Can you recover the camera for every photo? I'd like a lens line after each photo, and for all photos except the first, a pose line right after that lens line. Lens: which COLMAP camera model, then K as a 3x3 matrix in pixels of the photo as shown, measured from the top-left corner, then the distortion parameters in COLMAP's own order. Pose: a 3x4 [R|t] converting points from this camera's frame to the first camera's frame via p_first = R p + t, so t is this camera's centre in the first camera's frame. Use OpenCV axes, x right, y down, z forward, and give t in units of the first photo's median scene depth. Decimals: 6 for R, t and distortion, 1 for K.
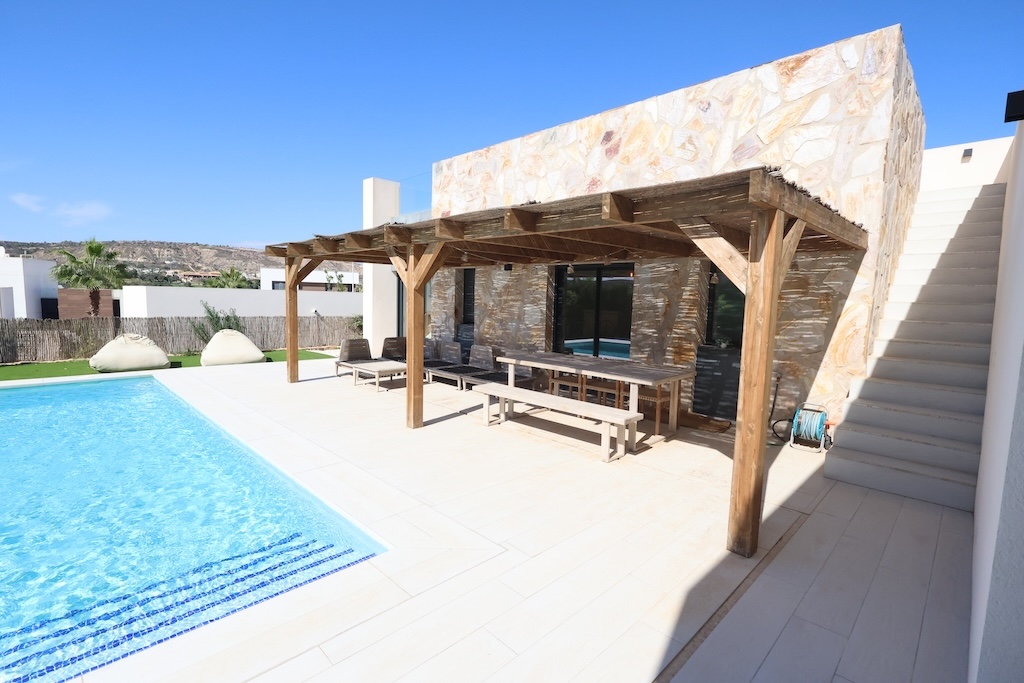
lens RADIAL K [[473.4, 0, 512.0], [0, 473.4, 342.1], [0, 0, 1]] dist [-0.001569, 0.001317]
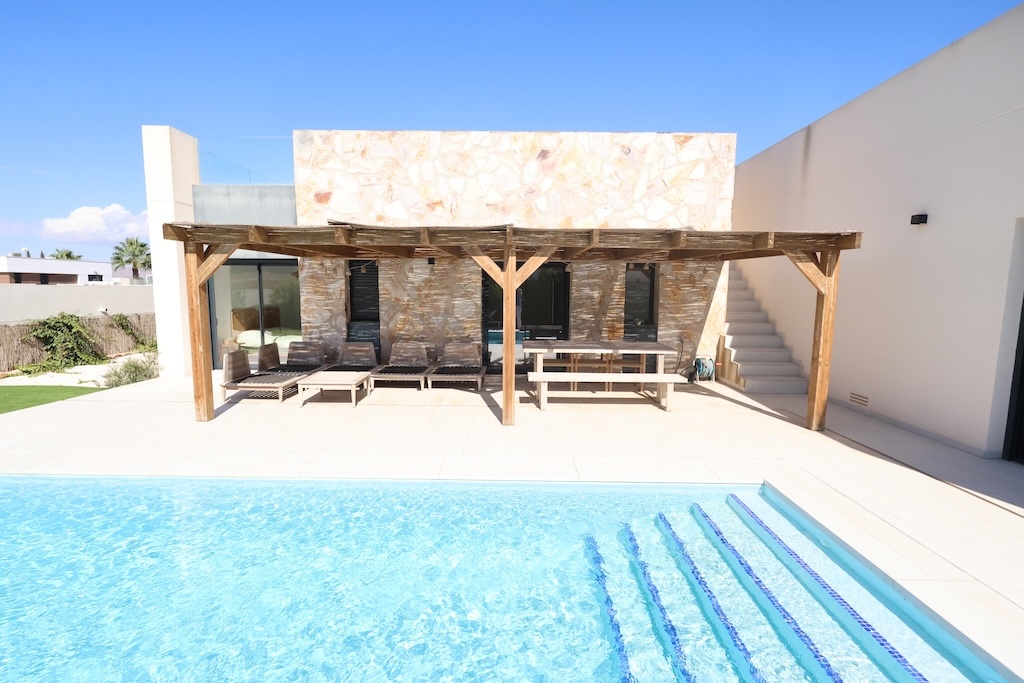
lens RADIAL K [[473.4, 0, 513.1], [0, 473.4, 341.2], [0, 0, 1]] dist [-0.001569, 0.001317]
pose [[0.720354, -0.098380, 0.686594, -0.605666], [0.074329, 0.995139, 0.064607, -0.044436], [-0.689612, 0.004494, 0.724165, 0.171409]]
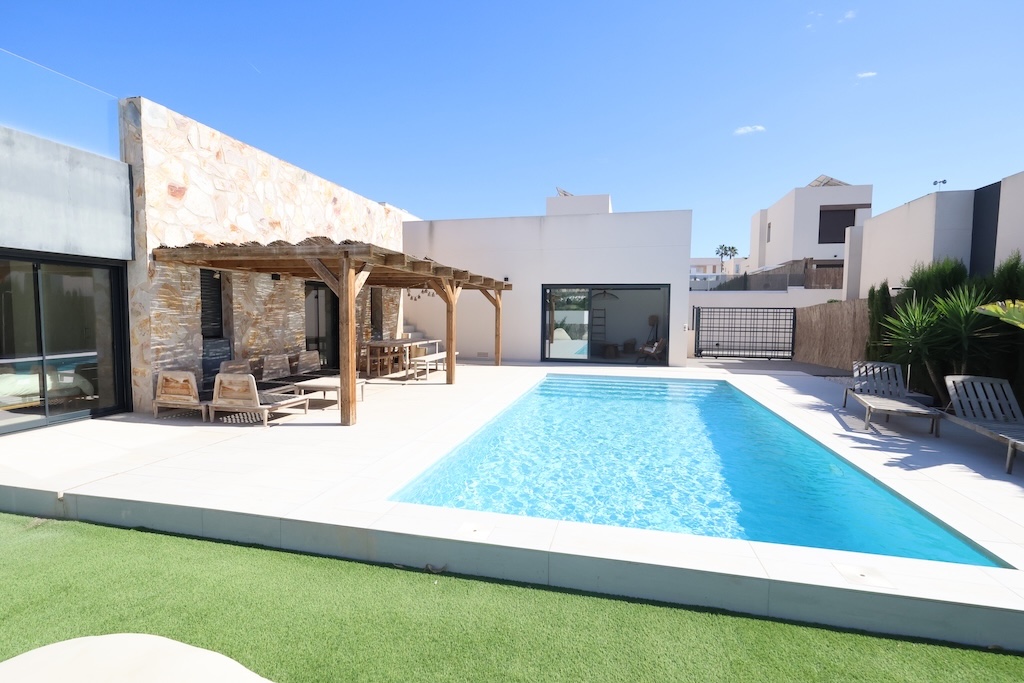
lens RADIAL K [[473.4, 0, 511.2], [0, 473.4, 342.4], [0, 0, 1]] dist [-0.001569, 0.001317]
pose [[-0.515899, -0.085038, 0.852418, -1.225373], [0.055796, 0.989612, 0.132493, -0.129677], [-0.854830, 0.115914, -0.505795, 1.145927]]
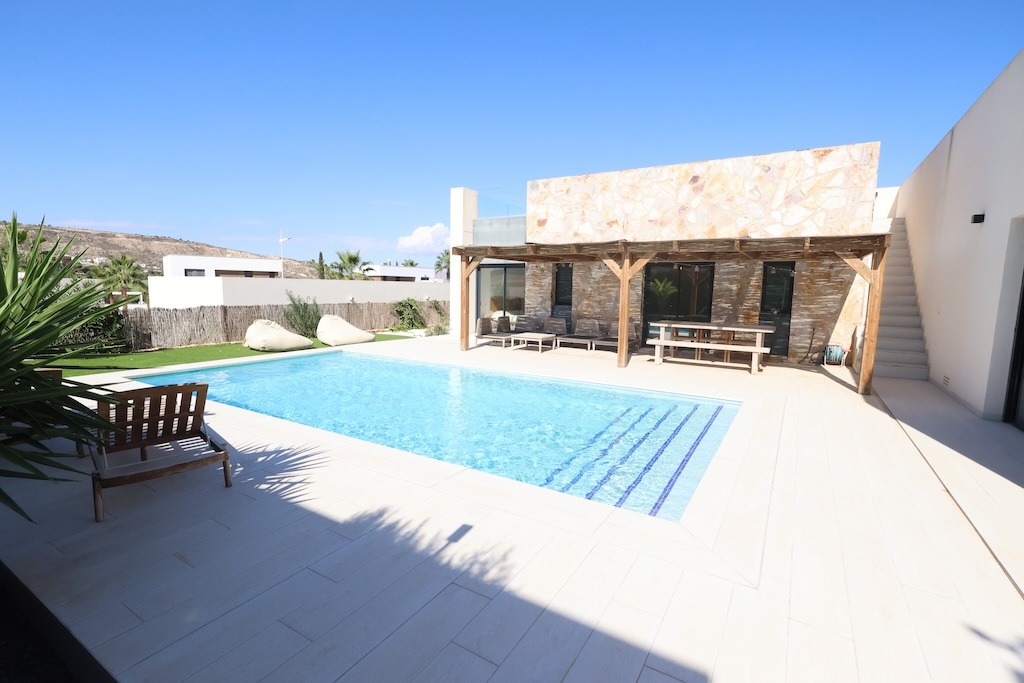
lens RADIAL K [[473.4, 0, 512.1], [0, 473.4, 341.6], [0, 0, 1]] dist [-0.001569, 0.001317]
pose [[0.973885, -0.036250, 0.224129, -0.630045], [0.029873, 0.999048, 0.031778, 0.021729], [-0.225068, -0.024253, 0.974041, -0.319770]]
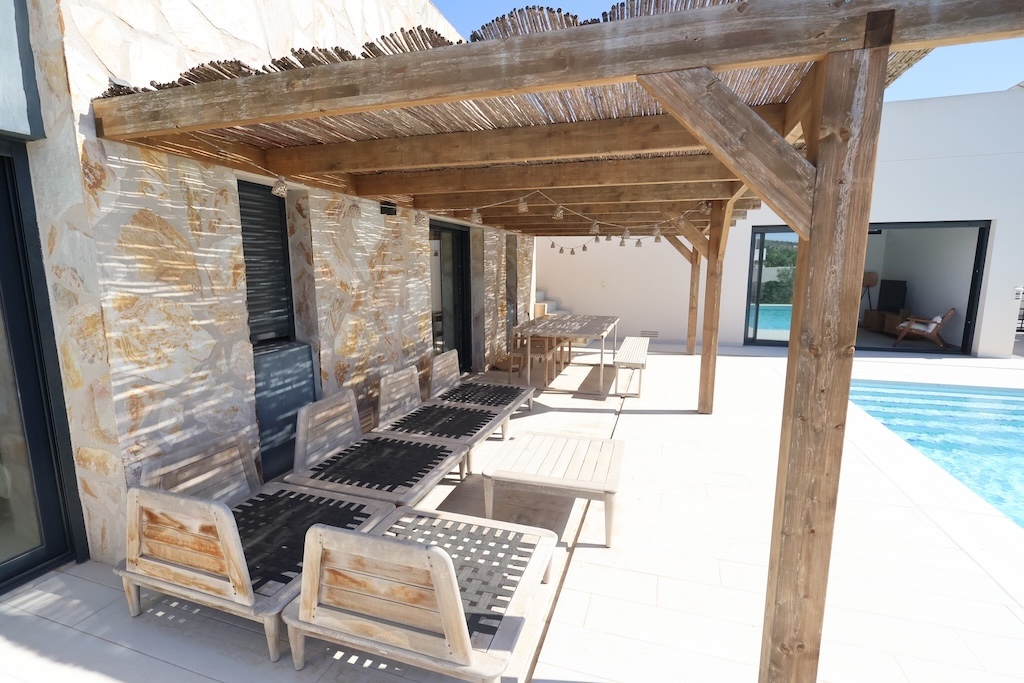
lens RADIAL K [[473.4, 0, 511.2], [0, 473.4, 343.1], [0, 0, 1]] dist [-0.001569, 0.001317]
pose [[-0.445040, -0.167237, 0.879756, -0.564603], [0.072390, 0.972474, 0.221482, -0.124652], [-0.892580, 0.162254, -0.420683, 1.166167]]
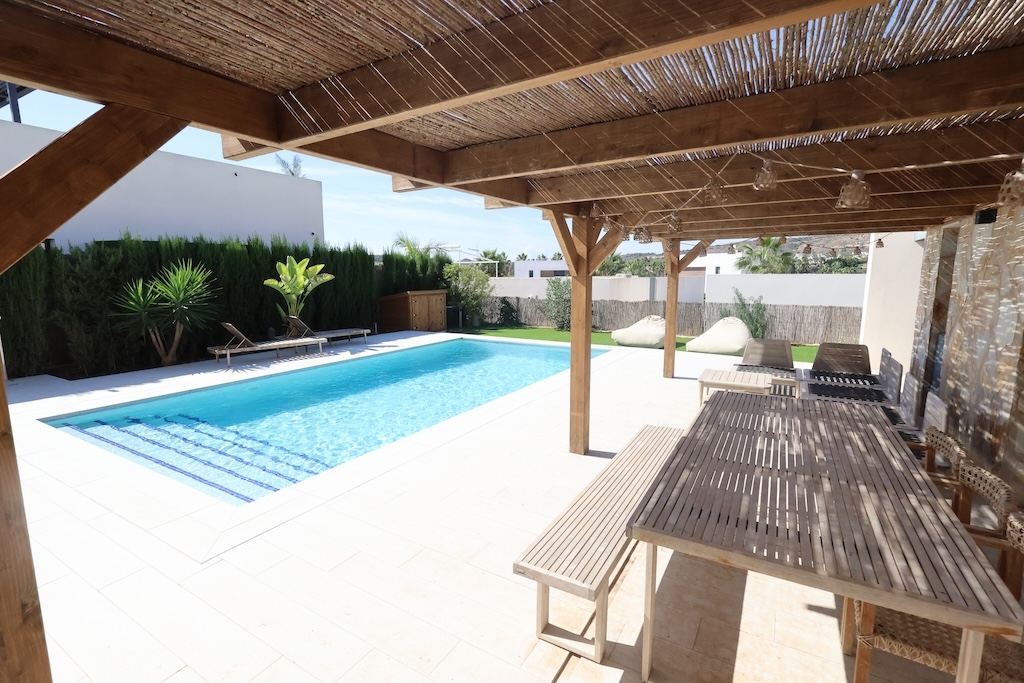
lens RADIAL K [[473.4, 0, 506.3], [0, 473.4, 340.5], [0, 0, 1]] dist [-0.001569, 0.001317]
pose [[0.240255, 0.108486, -0.964629, 0.346134], [-0.082091, 0.992446, 0.091168, -0.044993], [0.967232, 0.057284, 0.247346, 0.467020]]
